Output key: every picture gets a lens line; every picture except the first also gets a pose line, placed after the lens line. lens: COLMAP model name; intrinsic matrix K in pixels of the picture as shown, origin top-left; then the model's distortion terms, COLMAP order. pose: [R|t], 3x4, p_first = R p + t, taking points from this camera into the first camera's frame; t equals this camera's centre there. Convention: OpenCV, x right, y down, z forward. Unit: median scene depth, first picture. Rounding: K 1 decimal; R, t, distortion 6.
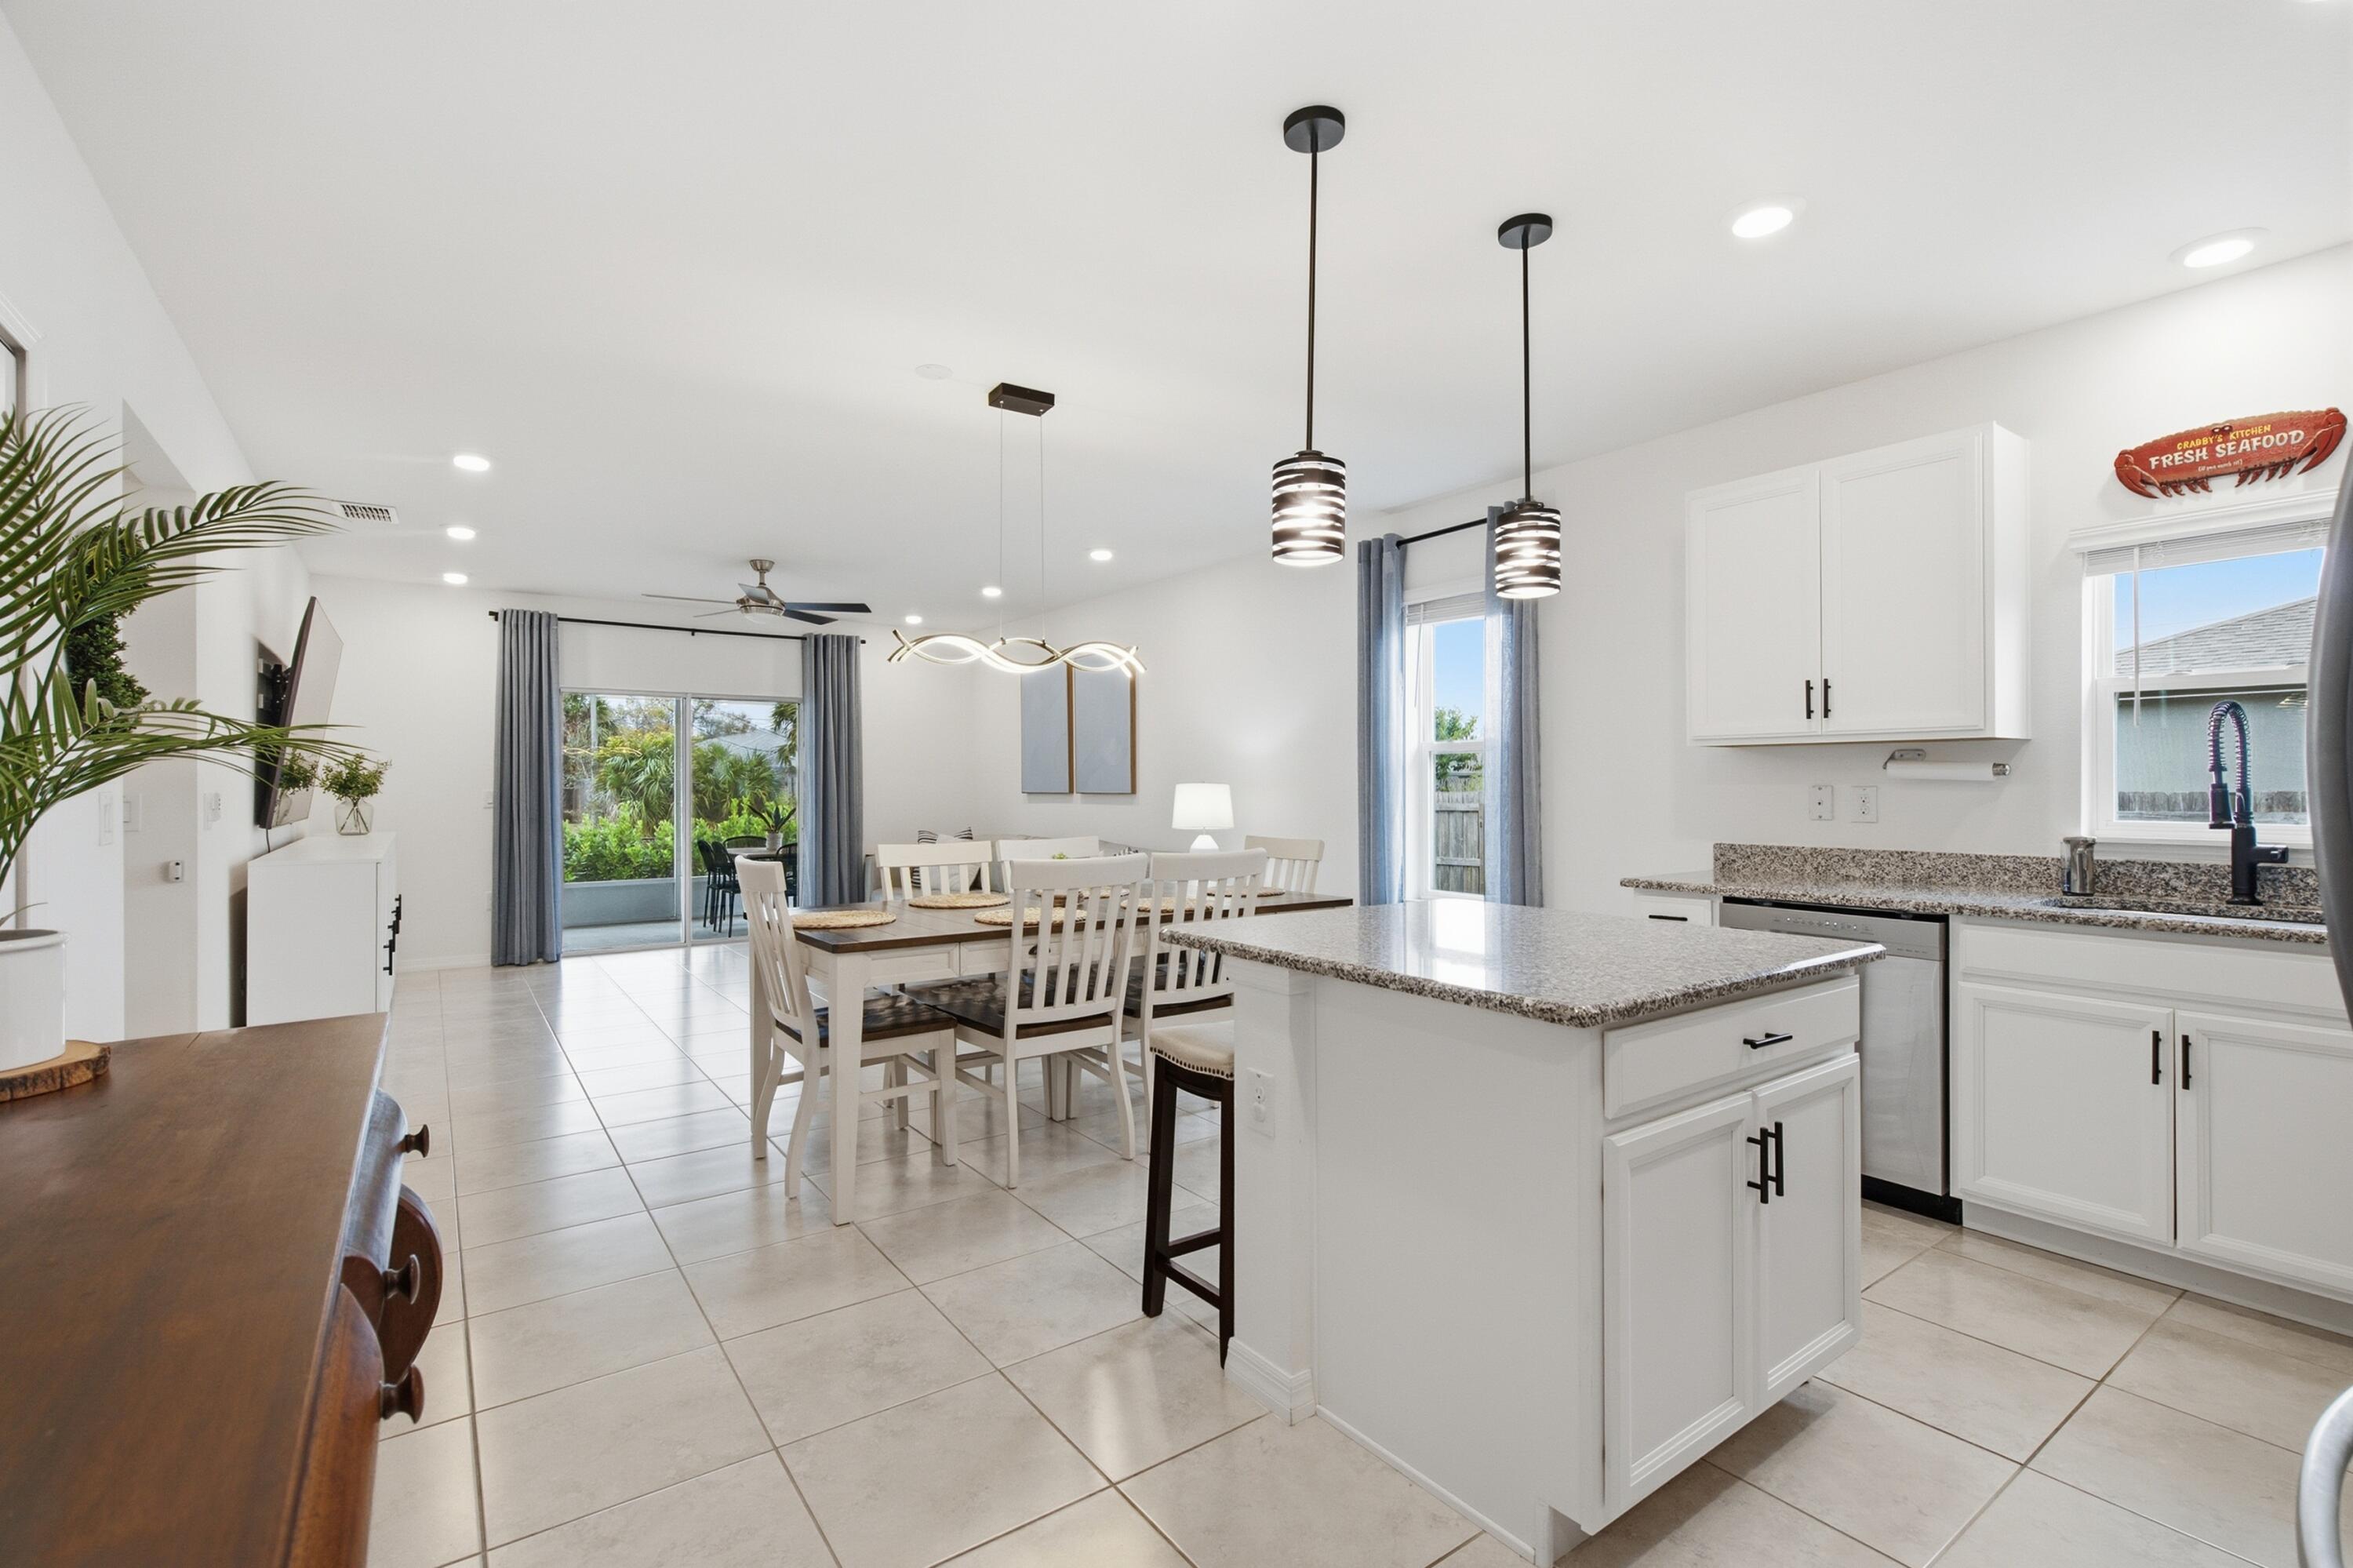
lens RADIAL K [[1063.9, 0, 1167.1], [0, 1063.9, 782.2], [0, 0, 1]] dist [0.001796, -0.000615]
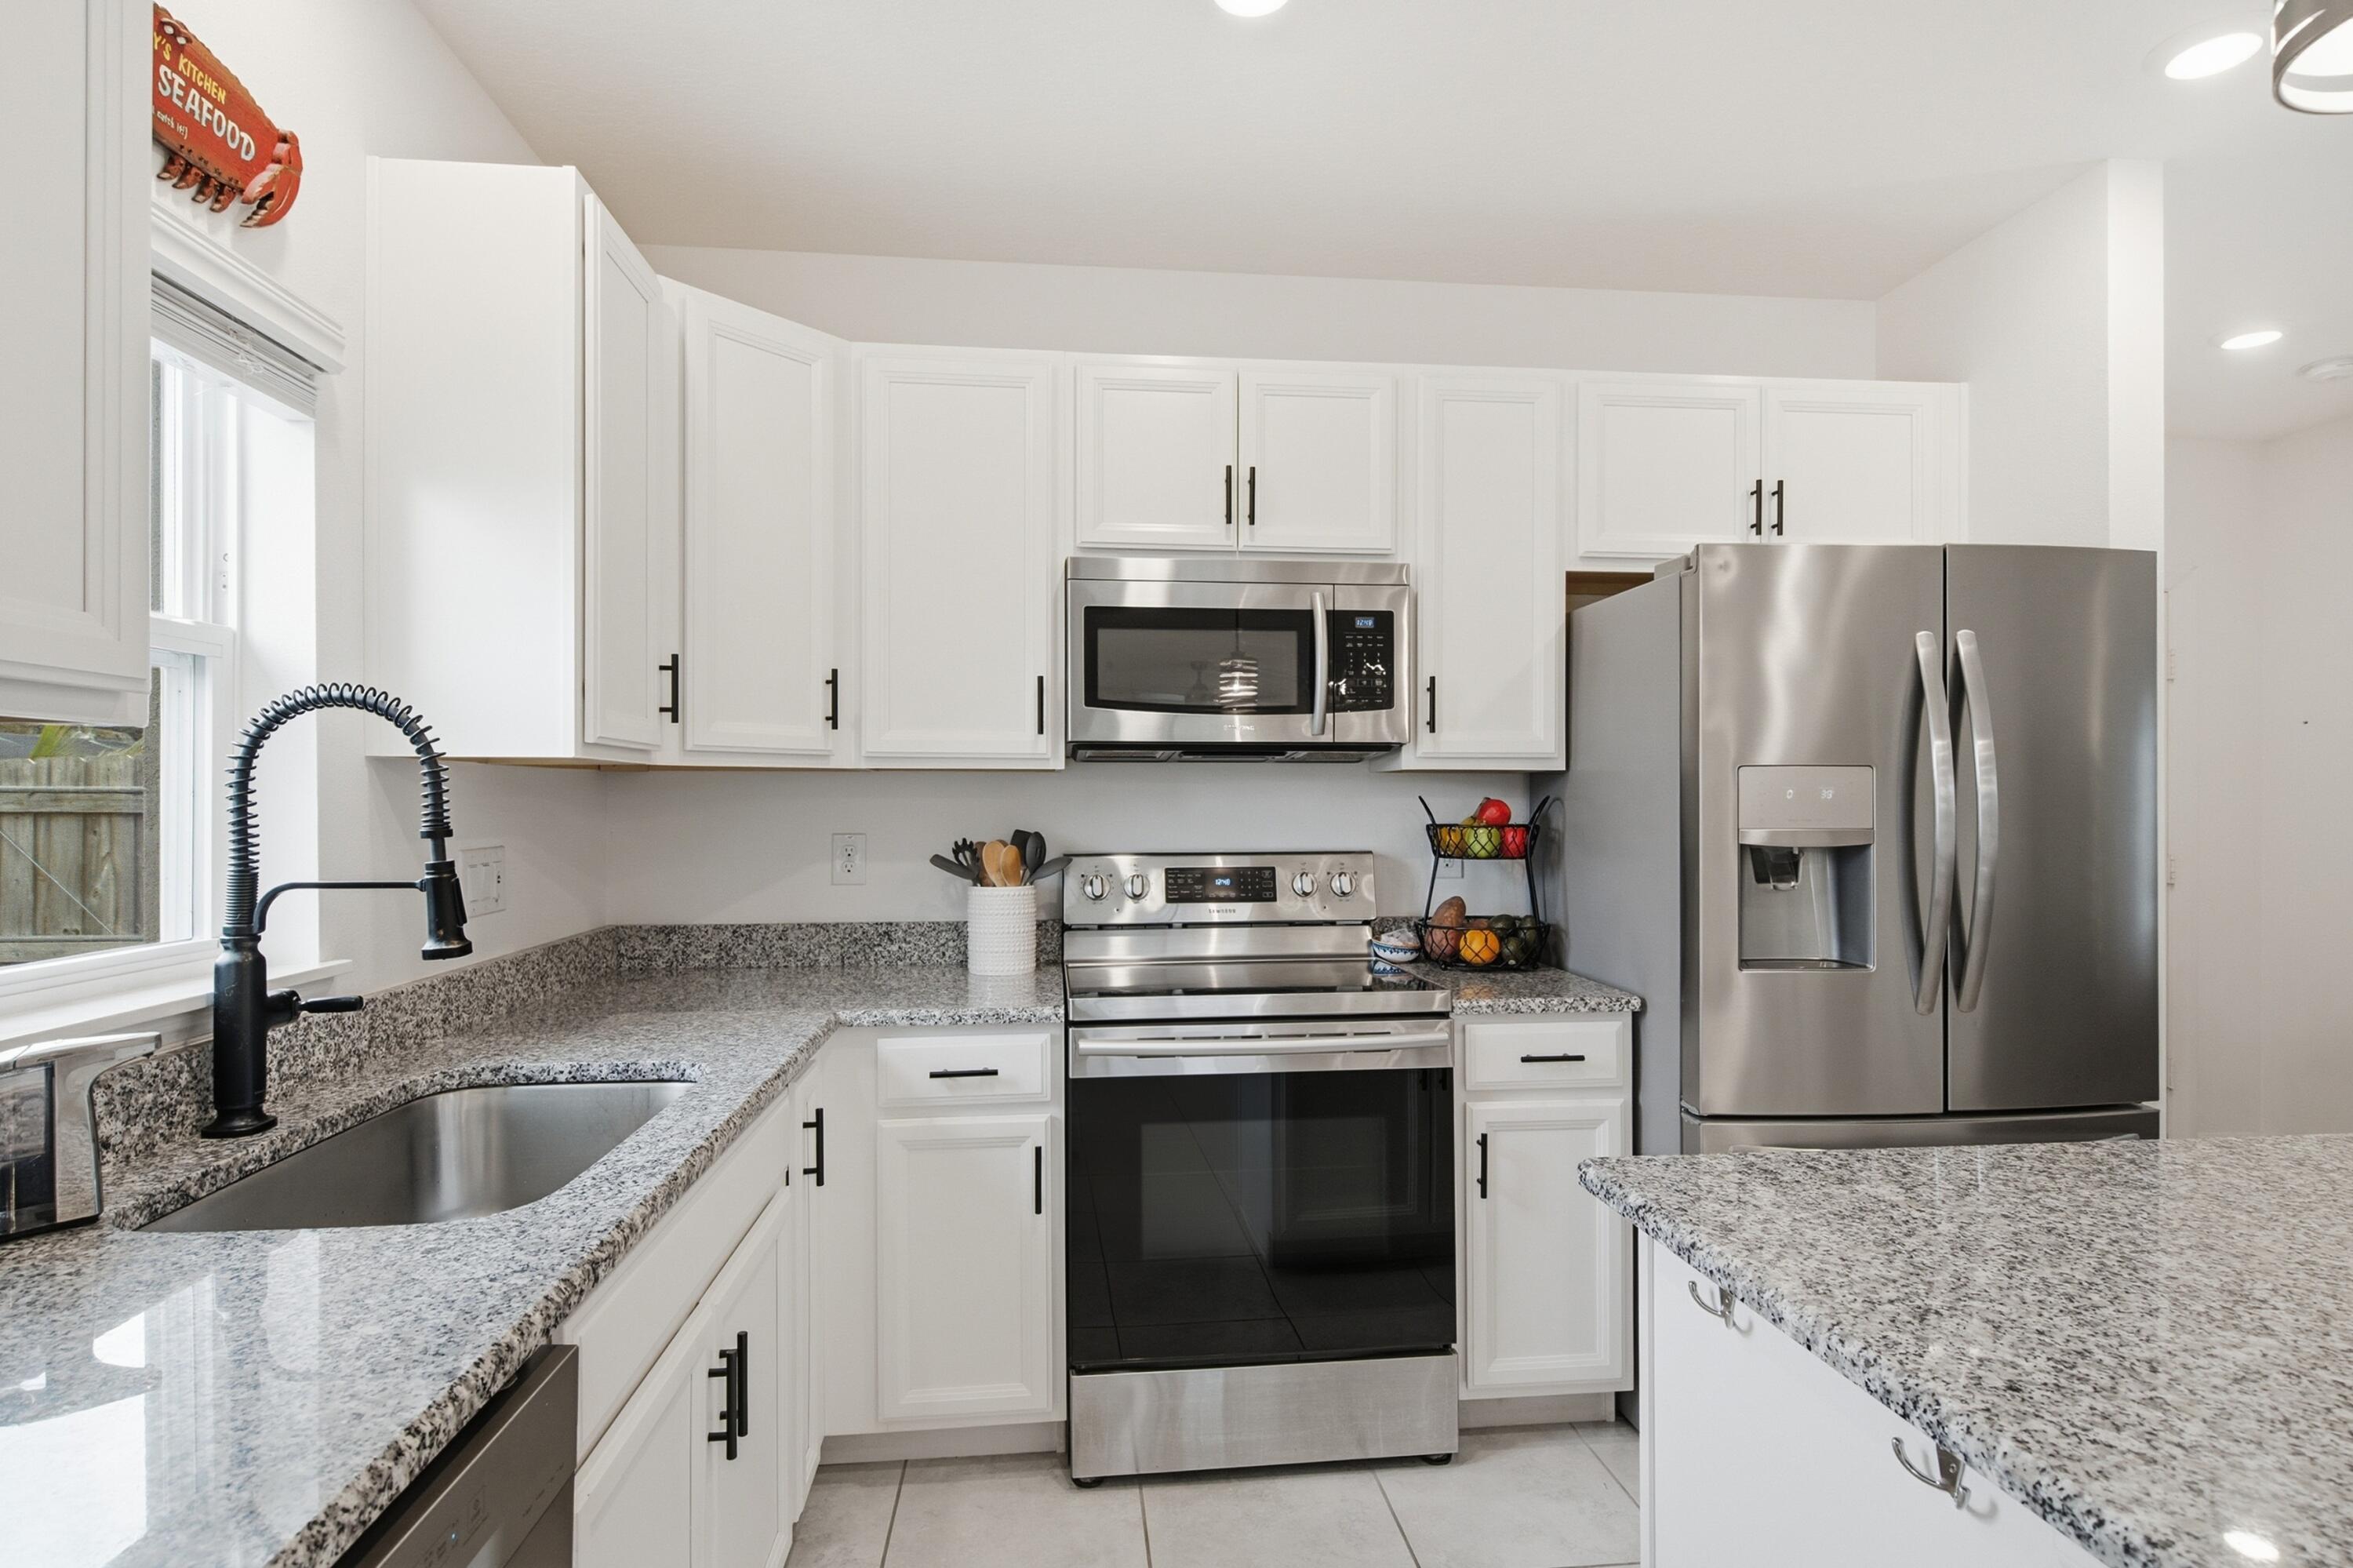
lens RADIAL K [[1195.1, 0, 1158.9], [0, 1195.1, 797.1], [0, 0, 1]] dist [0.017150, -0.005389]
pose [[-0.858183, 0.001986, 0.513340, 0.362266], [-0.000736, 0.999987, -0.005099, -0.021691], [-0.513343, -0.004754, -0.858170, 1.086563]]
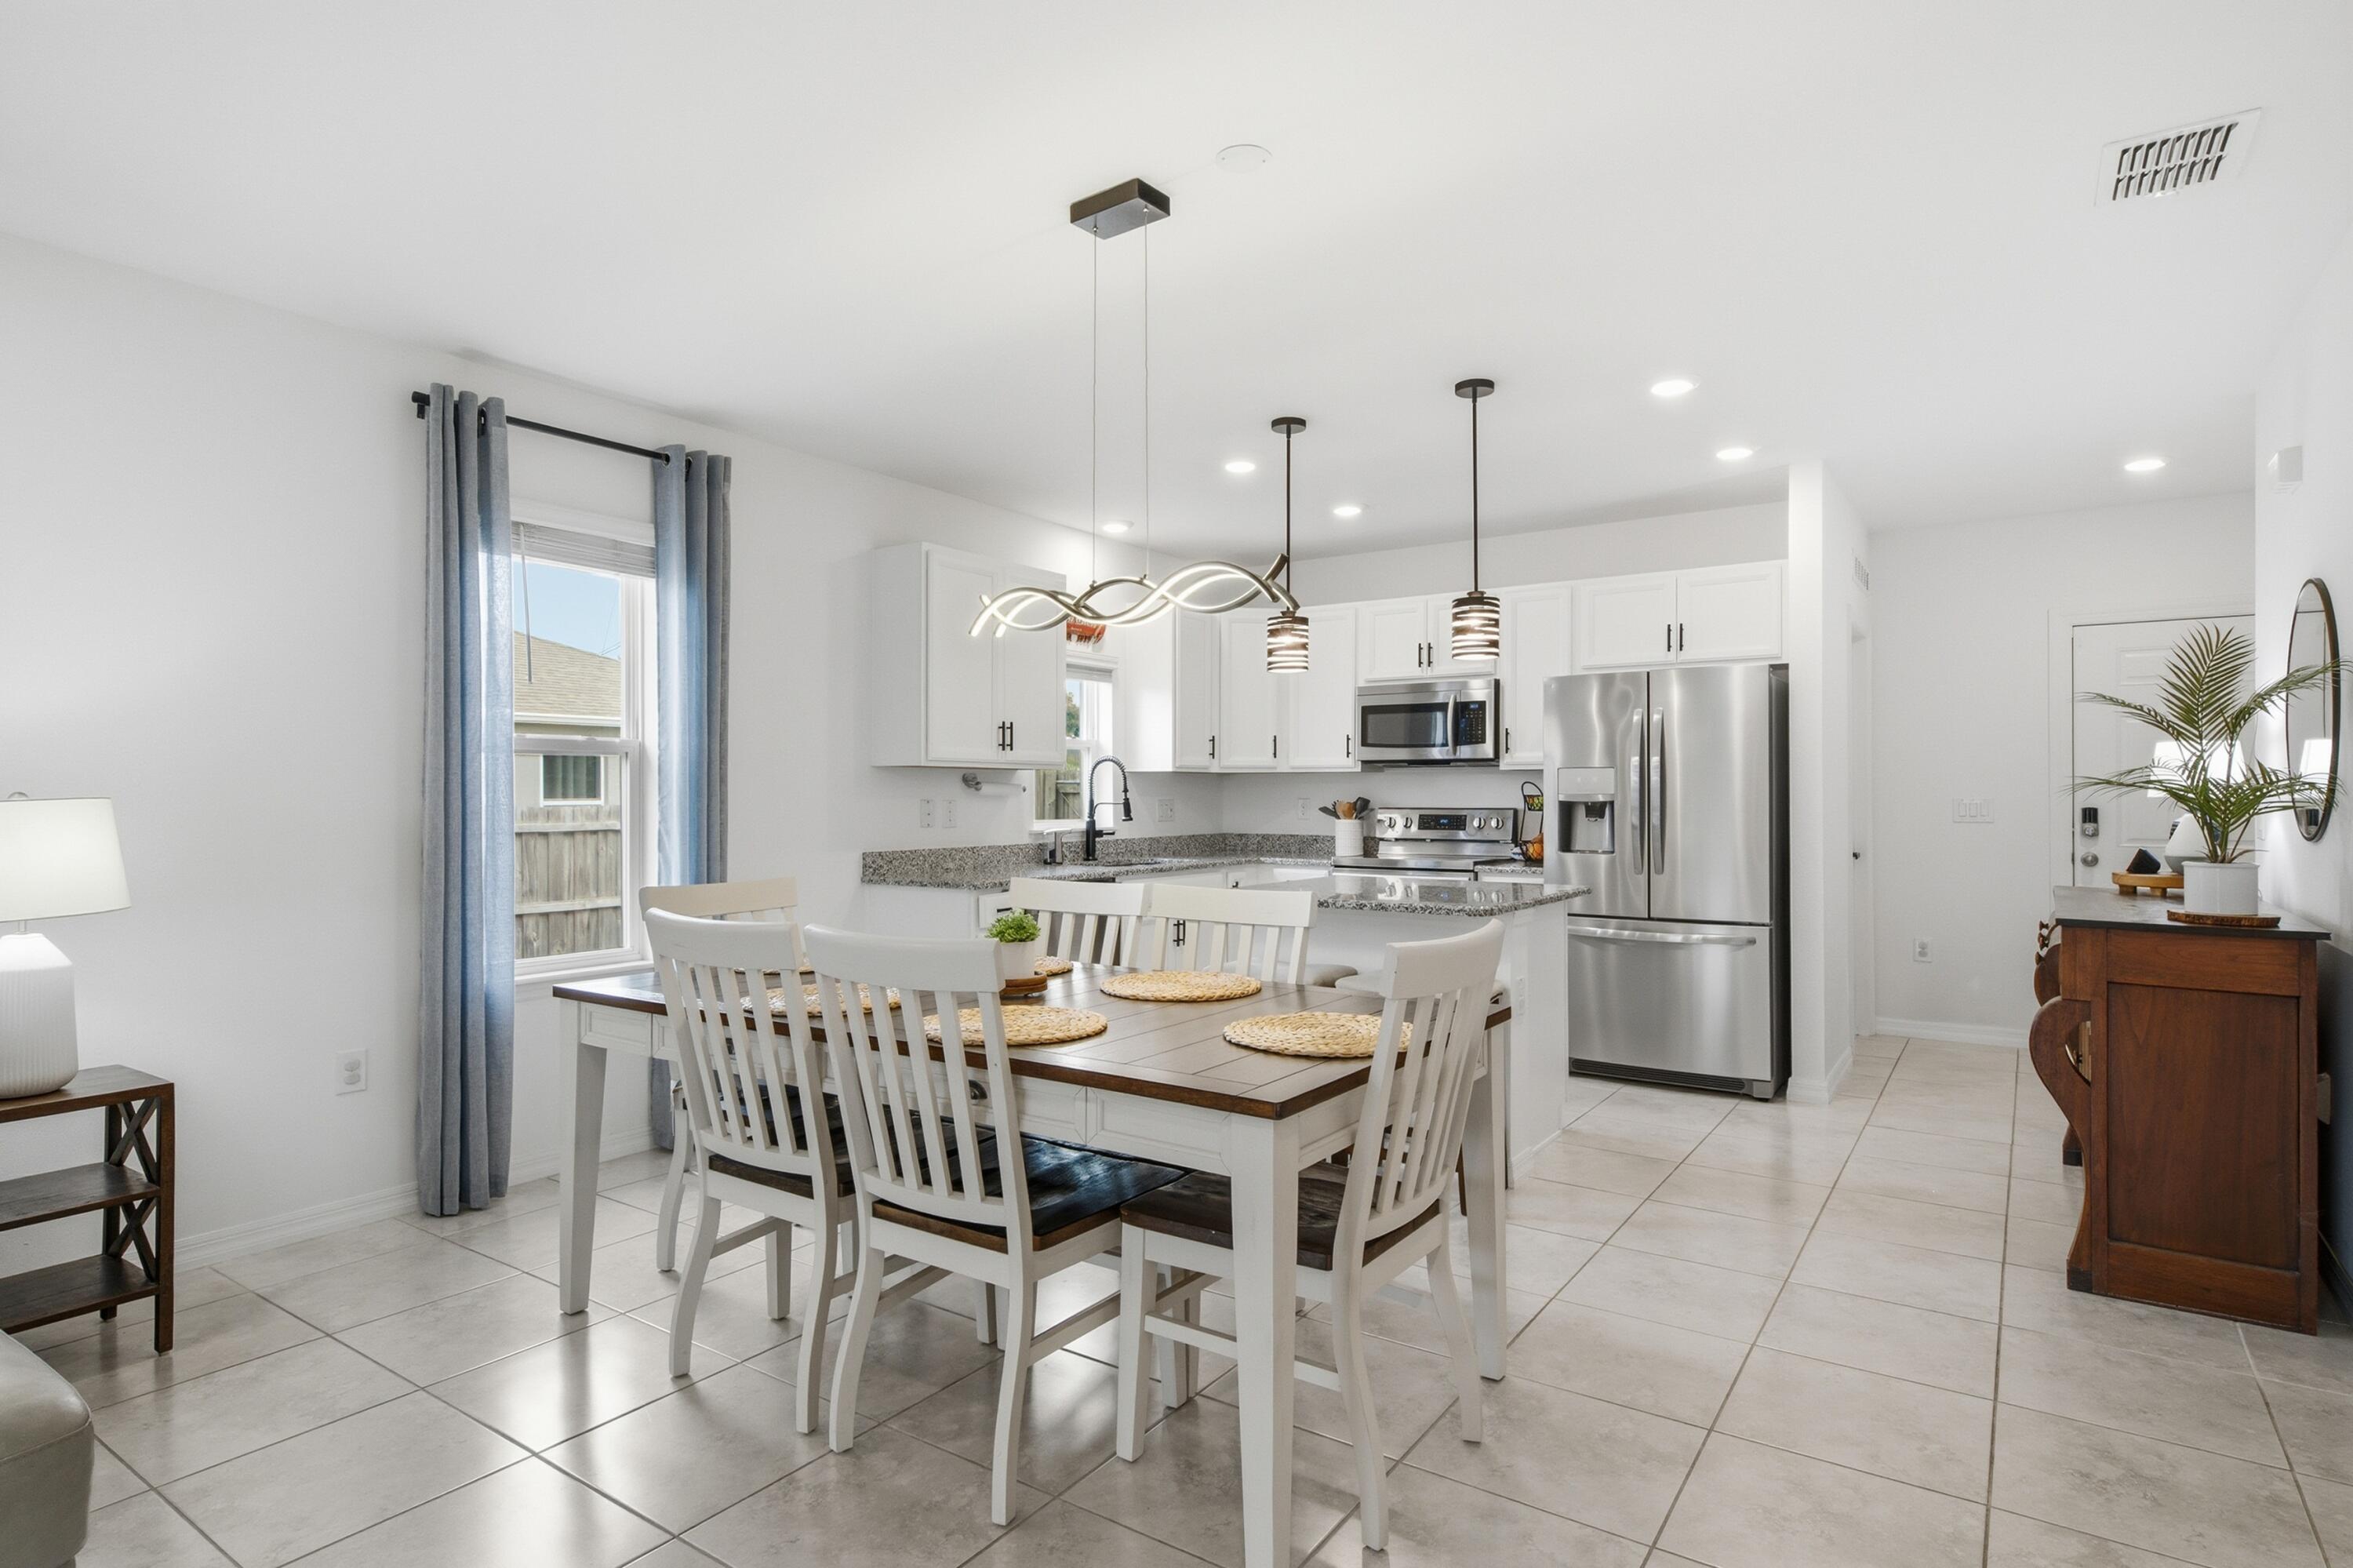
lens RADIAL K [[1195.1, 0, 1188.2], [0, 1195.1, 797.4], [0, 0, 1]] dist [0.017150, -0.005389]
pose [[-0.333527, 0.000338, 0.942740, -0.955104], [-0.002509, 0.999996, -0.001246, 0.001595], [-0.942737, -0.002781, -0.333525, 1.364191]]
